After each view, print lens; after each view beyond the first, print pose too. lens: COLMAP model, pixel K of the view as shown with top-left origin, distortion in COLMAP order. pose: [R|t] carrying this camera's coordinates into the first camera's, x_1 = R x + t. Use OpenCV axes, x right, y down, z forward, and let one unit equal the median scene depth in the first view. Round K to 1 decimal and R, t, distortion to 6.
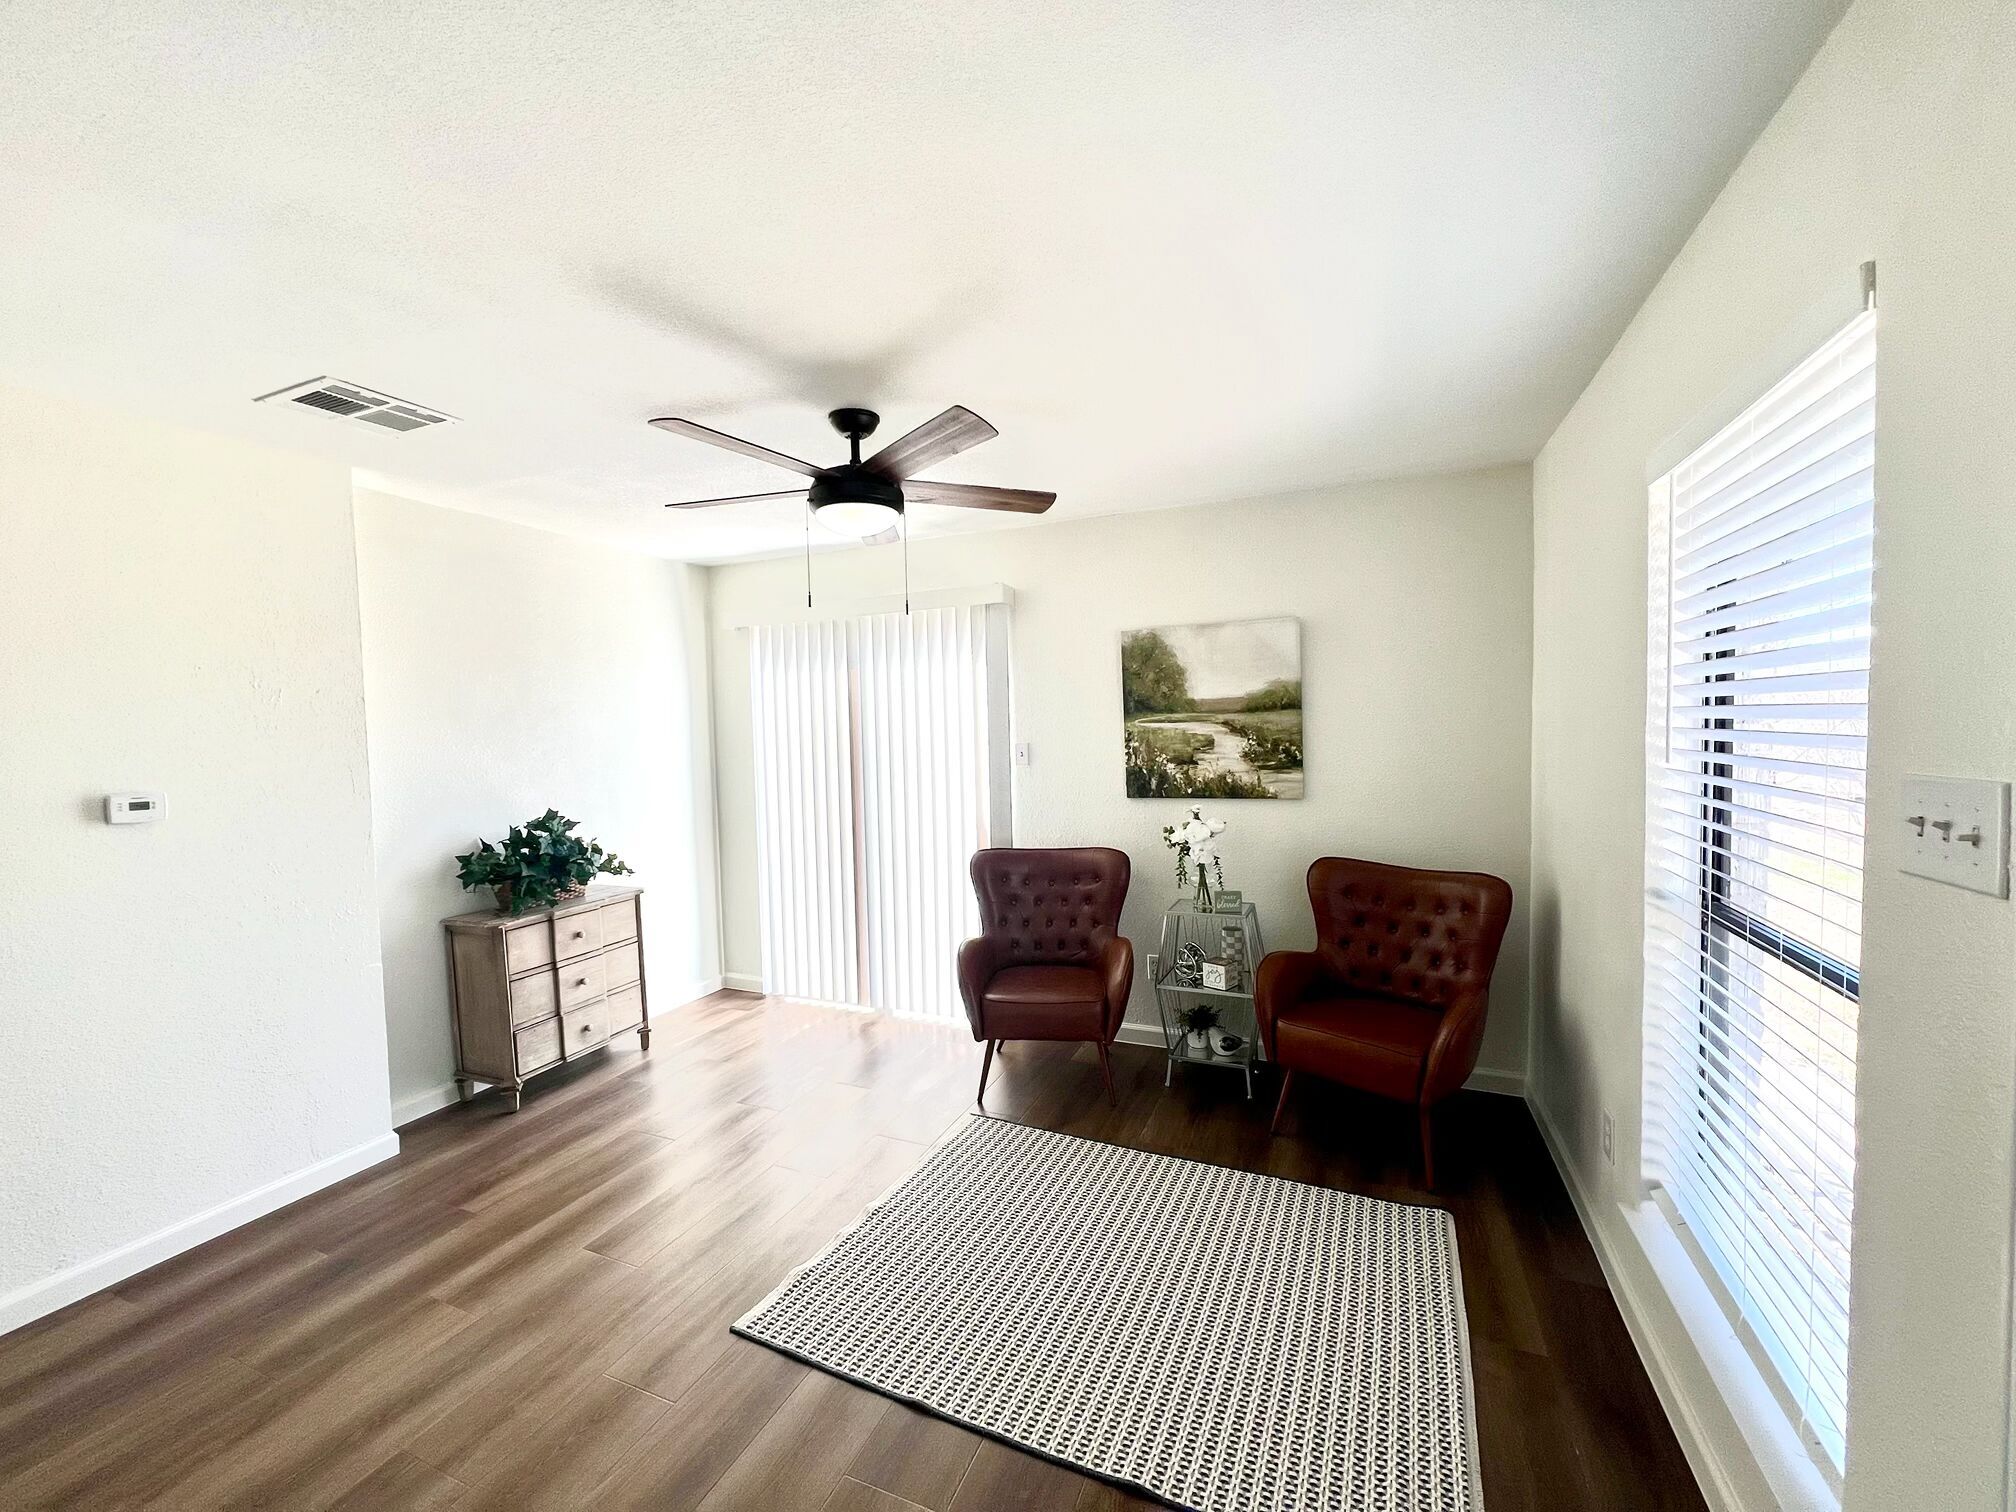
lens RADIAL K [[809.3, 0, 1008.4], [0, 809.3, 762.2], [0, 0, 1]] dist [-0.003730, 0.000529]
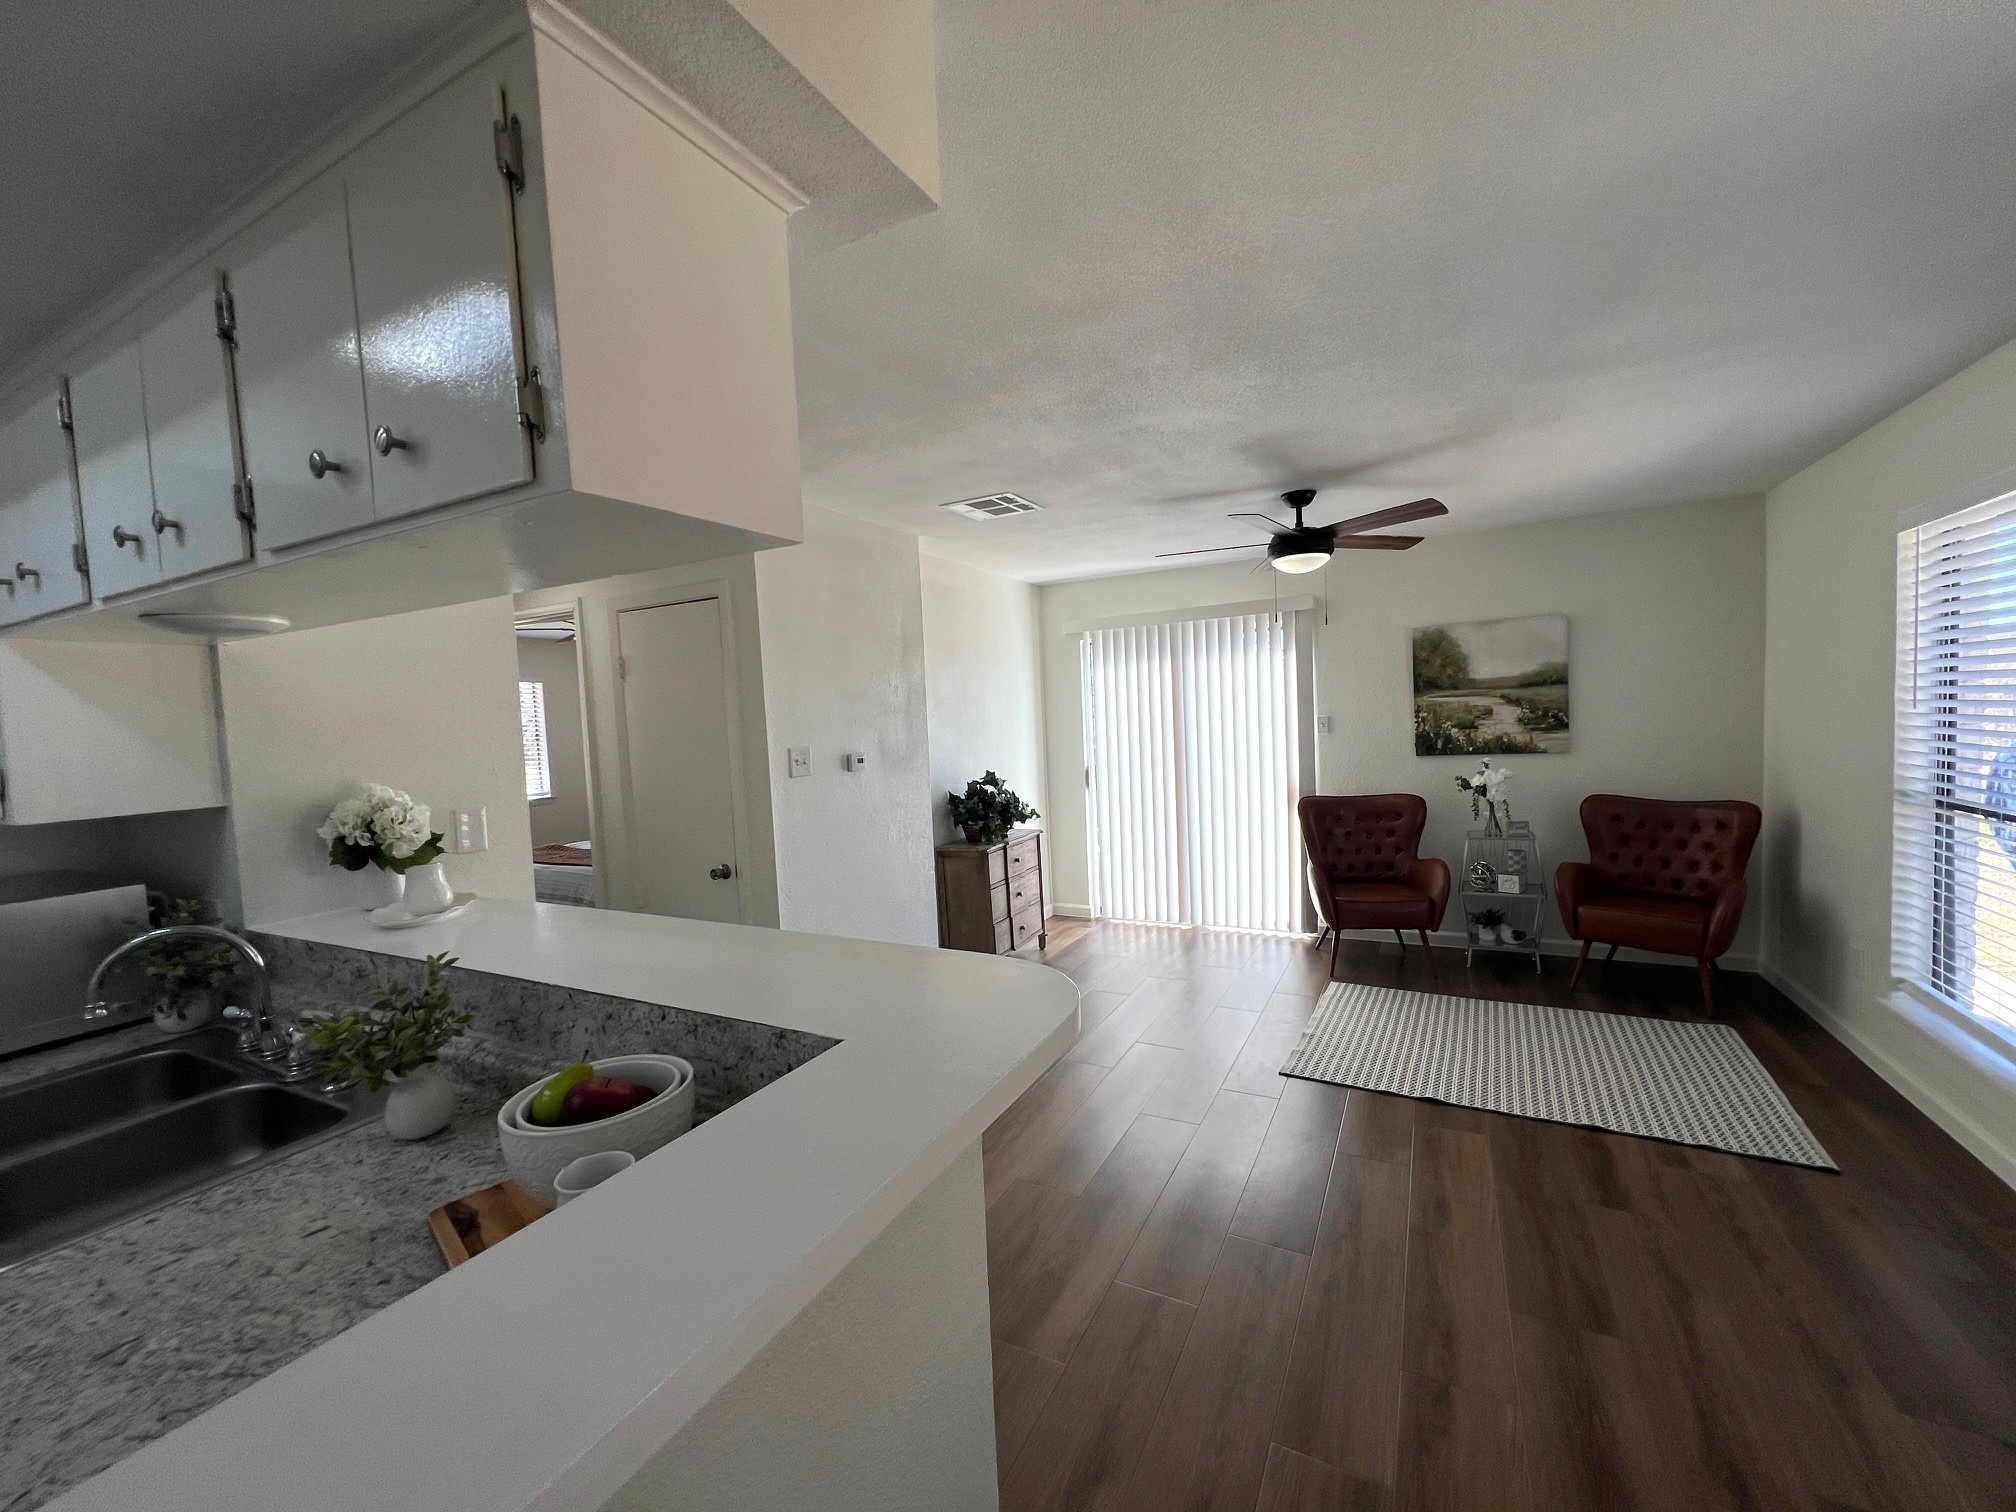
lens RADIAL K [[809.5, 0, 1000.1], [0, 809.5, 763.2], [0, 0, 1]] dist [-0.004230, 0.000066]
pose [[0.996000, -0.016731, -0.087773, -0.451468], [0.017986, 0.999747, 0.013523, 0.029064], [0.087524, -0.015047, 0.996049, -0.398107]]
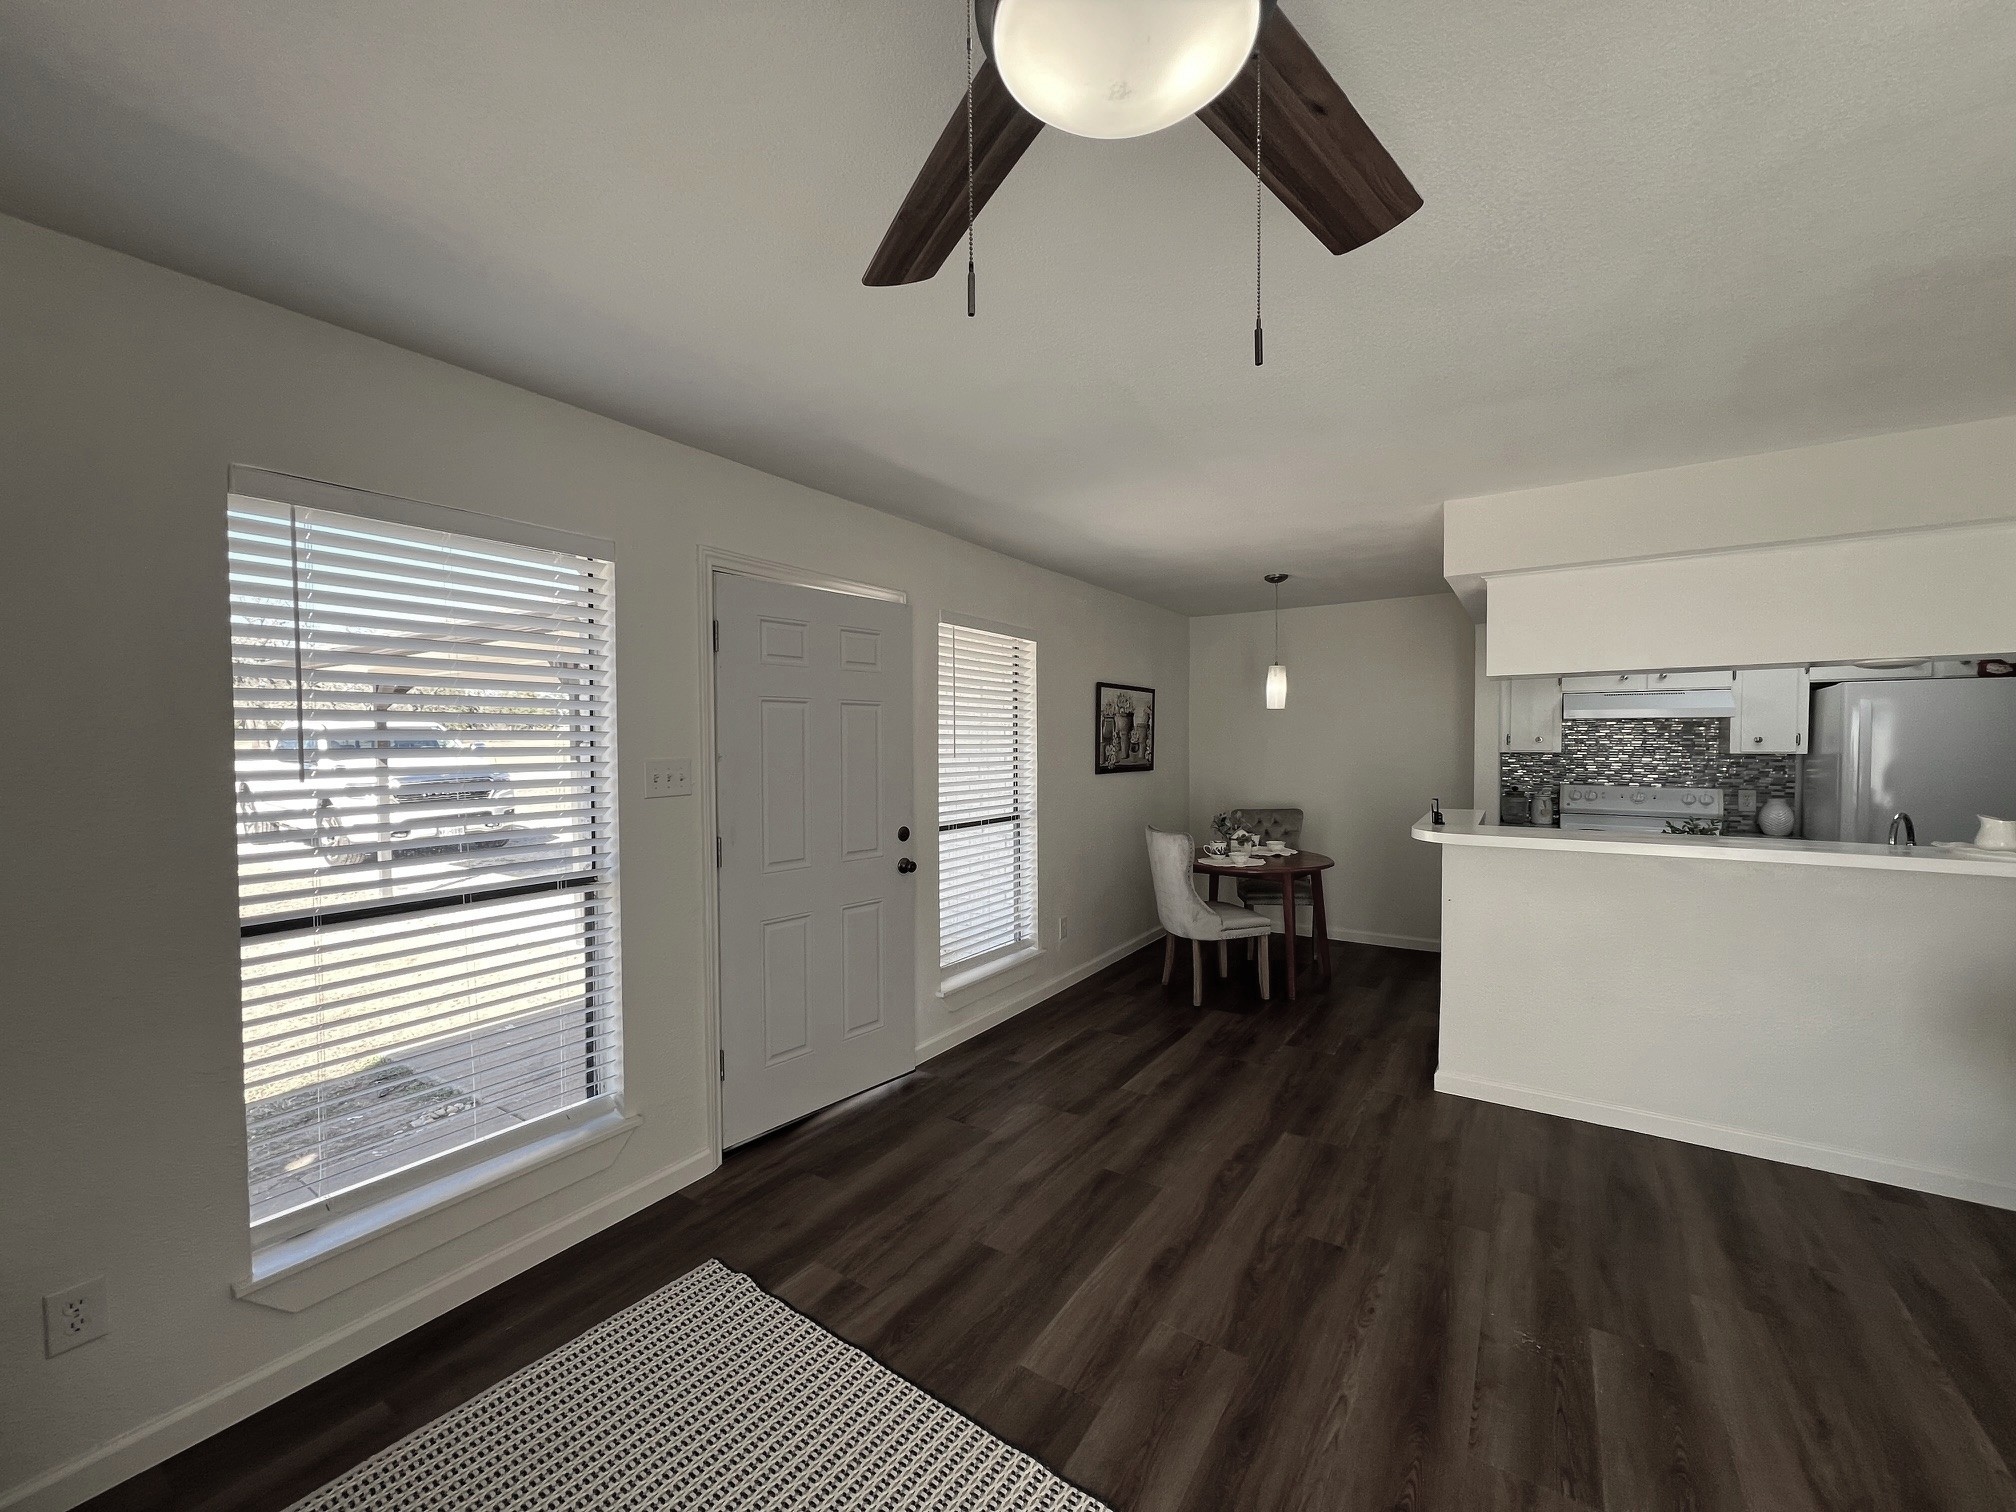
lens RADIAL K [[809.5, 0, 1012.4], [0, 809.5, 758.2], [0, 0, 1]] dist [-0.004230, 0.000066]
pose [[-0.985964, 0.027088, 0.164744, -0.136617], [0.037365, 0.997522, 0.059607, -0.027862], [-0.162721, 0.064926, -0.984534, 0.987558]]
